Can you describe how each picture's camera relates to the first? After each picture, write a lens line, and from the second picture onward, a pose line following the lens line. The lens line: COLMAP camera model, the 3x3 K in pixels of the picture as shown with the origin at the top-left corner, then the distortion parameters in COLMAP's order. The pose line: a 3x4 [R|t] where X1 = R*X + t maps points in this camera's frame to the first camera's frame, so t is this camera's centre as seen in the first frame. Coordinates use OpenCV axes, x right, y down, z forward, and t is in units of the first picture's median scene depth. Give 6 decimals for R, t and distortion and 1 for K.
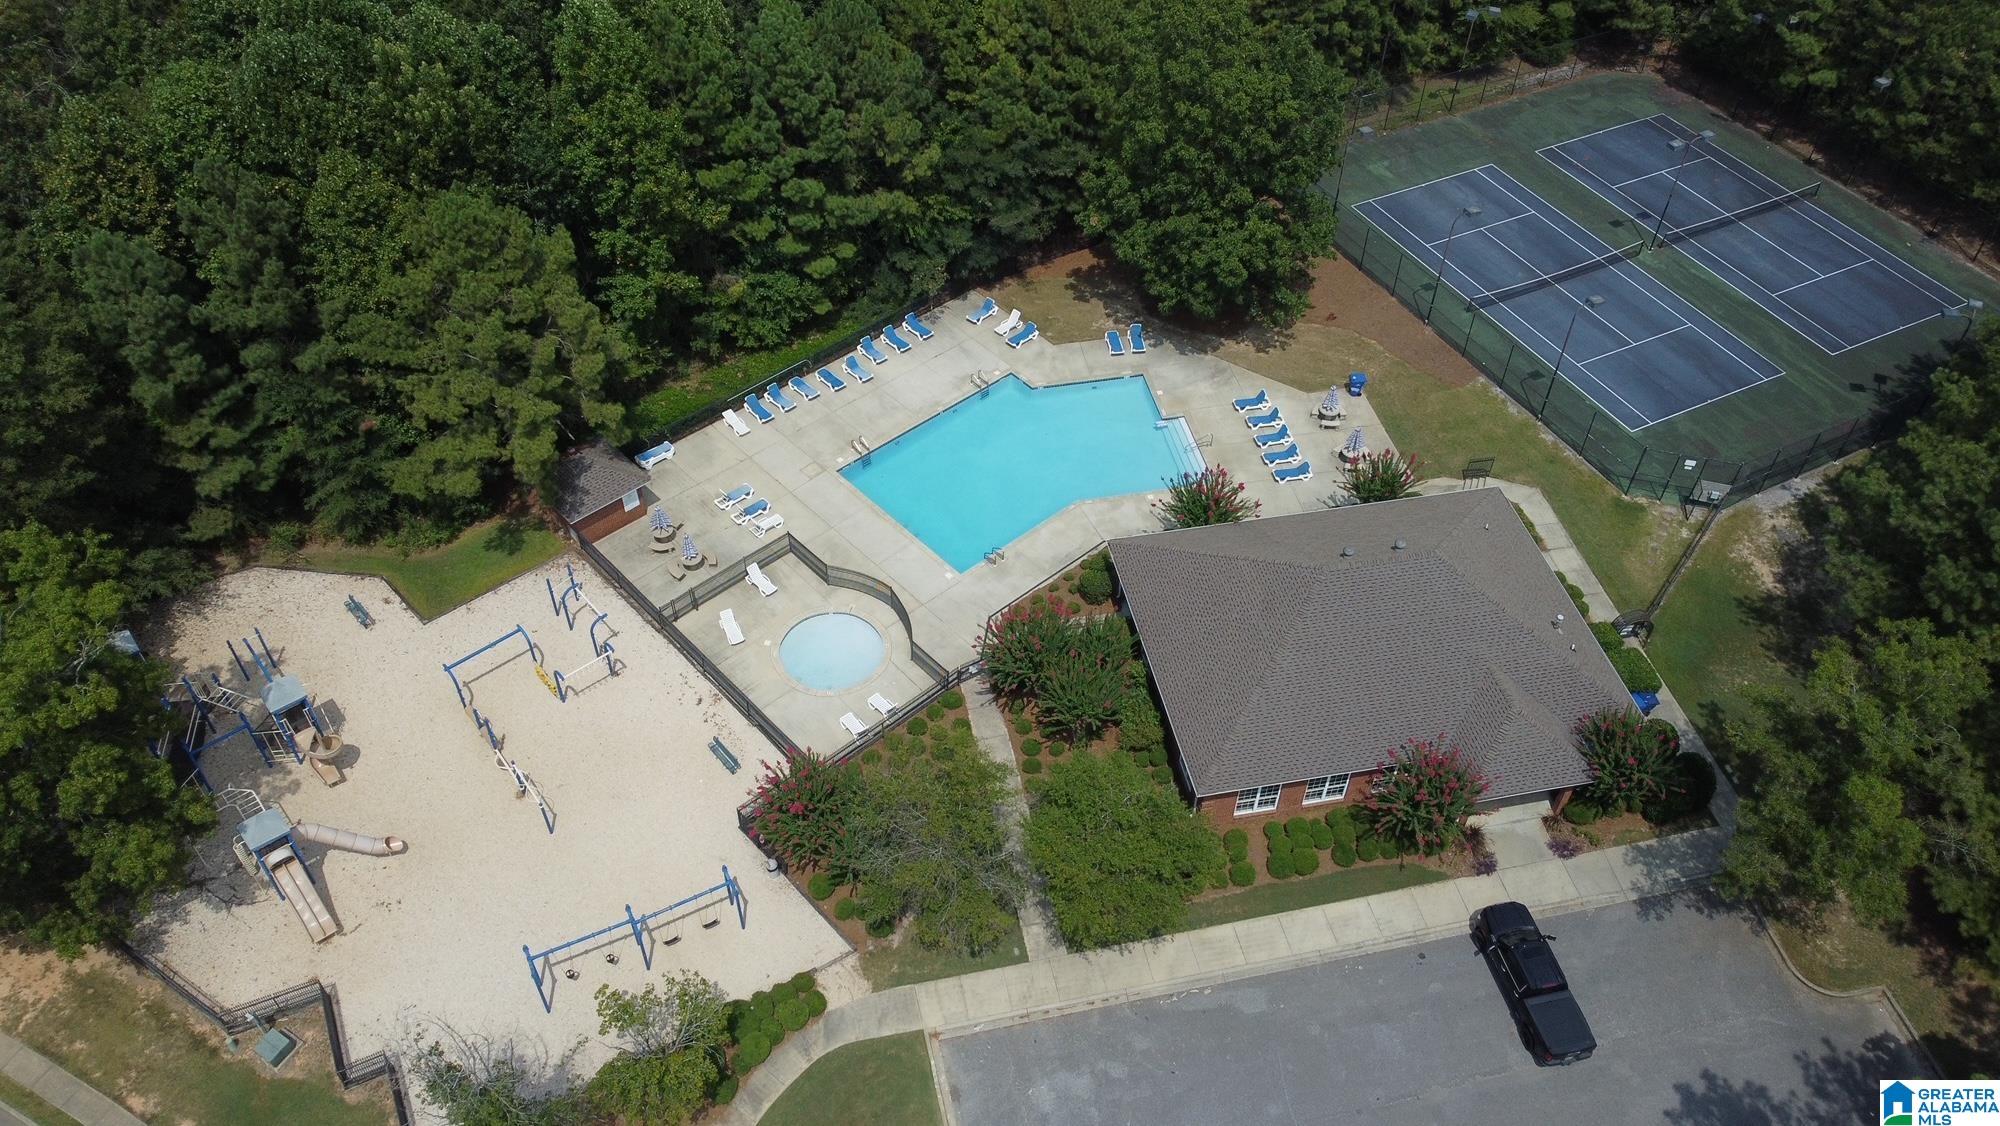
lens RADIAL K [[1495.7, 0, 989.6], [0, 1495.7, 570.7], [0, 0, 1]] dist [-0.003743, -0.007252]
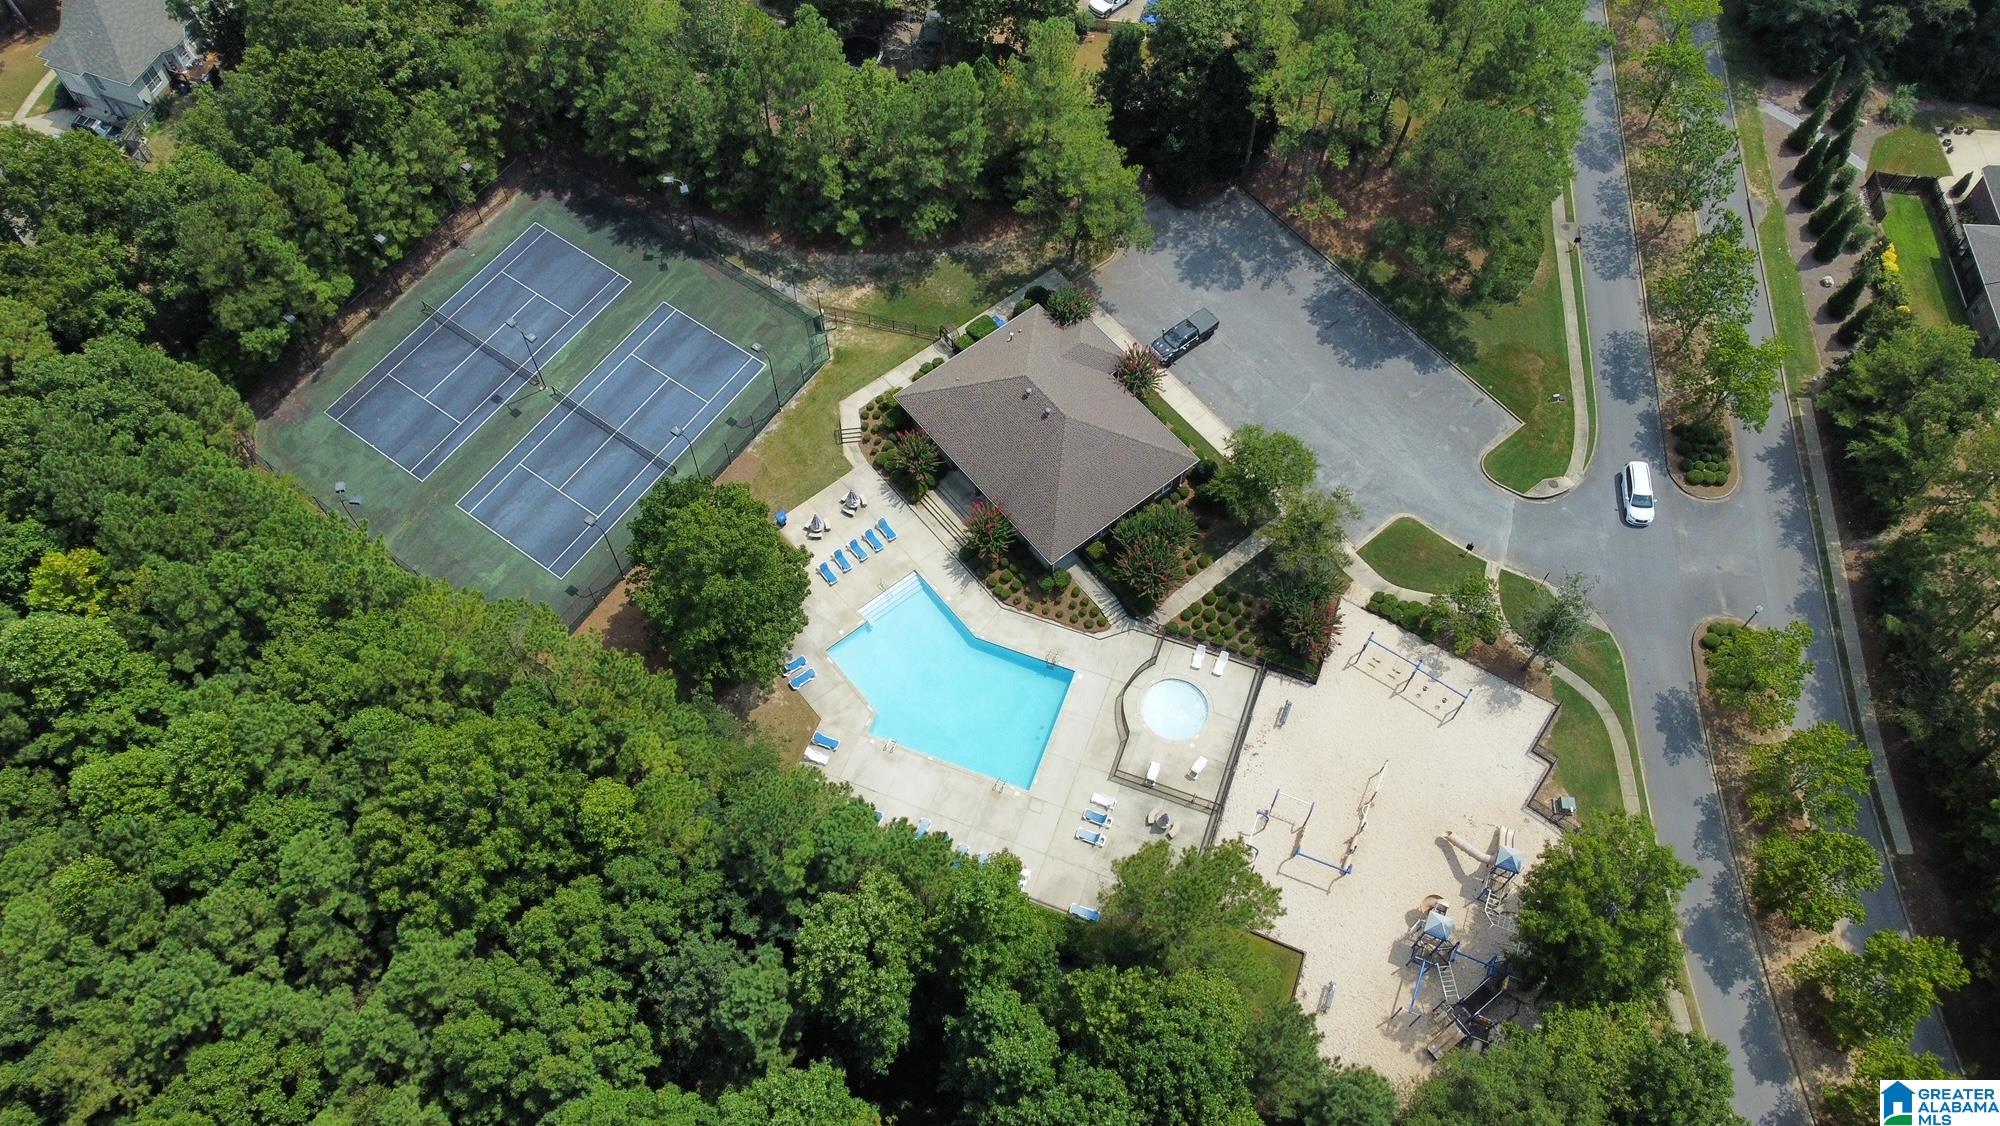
lens RADIAL K [[1495.7, 0, 989.6], [0, 1495.7, 570.7], [0, 0, 1]] dist [-0.003743, -0.007252]
pose [[-0.458730, -0.779060, 0.427355, -0.554871], [0.641723, 0.042205, 0.765775, -1.235206], [-0.614621, 0.625528, 0.480579, 0.273000]]
